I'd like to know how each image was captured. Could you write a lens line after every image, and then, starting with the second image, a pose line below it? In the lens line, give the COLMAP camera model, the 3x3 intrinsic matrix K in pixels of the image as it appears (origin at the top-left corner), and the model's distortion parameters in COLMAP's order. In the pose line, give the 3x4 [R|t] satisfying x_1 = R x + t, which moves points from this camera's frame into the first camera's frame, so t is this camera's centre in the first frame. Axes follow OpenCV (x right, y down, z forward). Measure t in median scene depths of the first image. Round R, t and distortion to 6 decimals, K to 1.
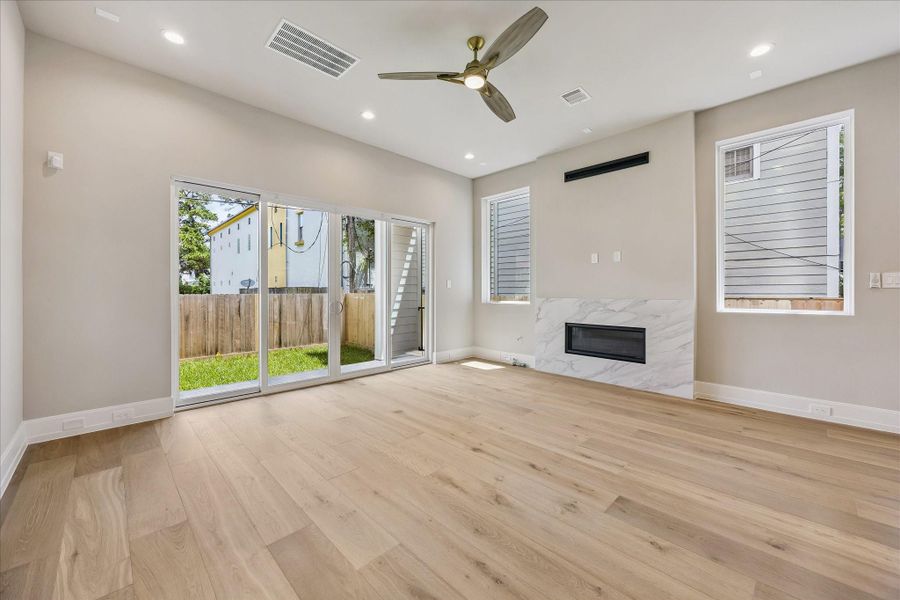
lens RADIAL K [[341.2, 0, 454.4], [0, 341.2, 291.1], [0, 0, 1]] dist [-0.008437, 0.000147]
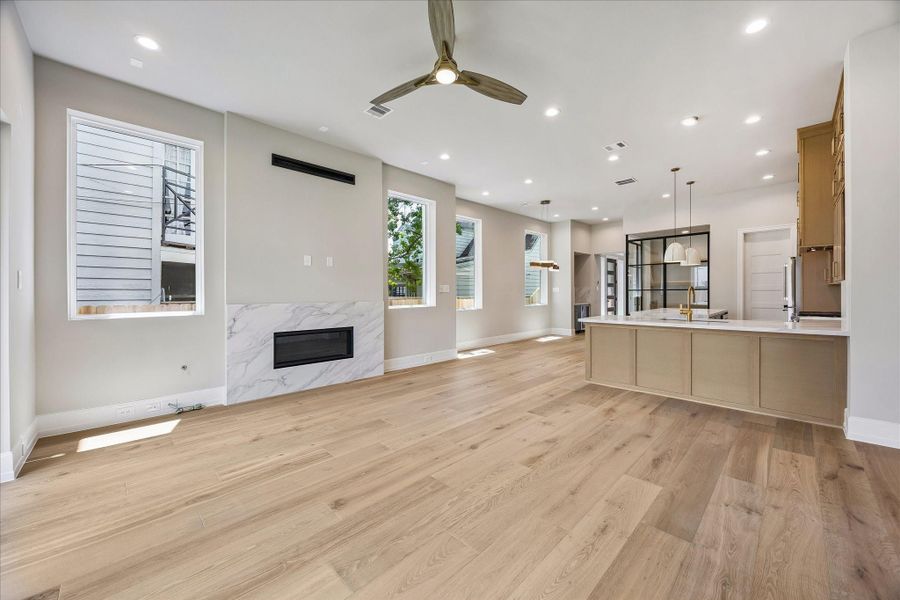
lens RADIAL K [[341.2, 0, 455.8], [0, 341.2, 295.3], [0, 0, 1]] dist [-0.008437, 0.000147]
pose [[0.008443, -0.004208, 0.999956, -0.728877], [0.007138, 0.999966, 0.004148, 0.000262], [-0.999939, 0.007103, 0.008472, 0.784822]]
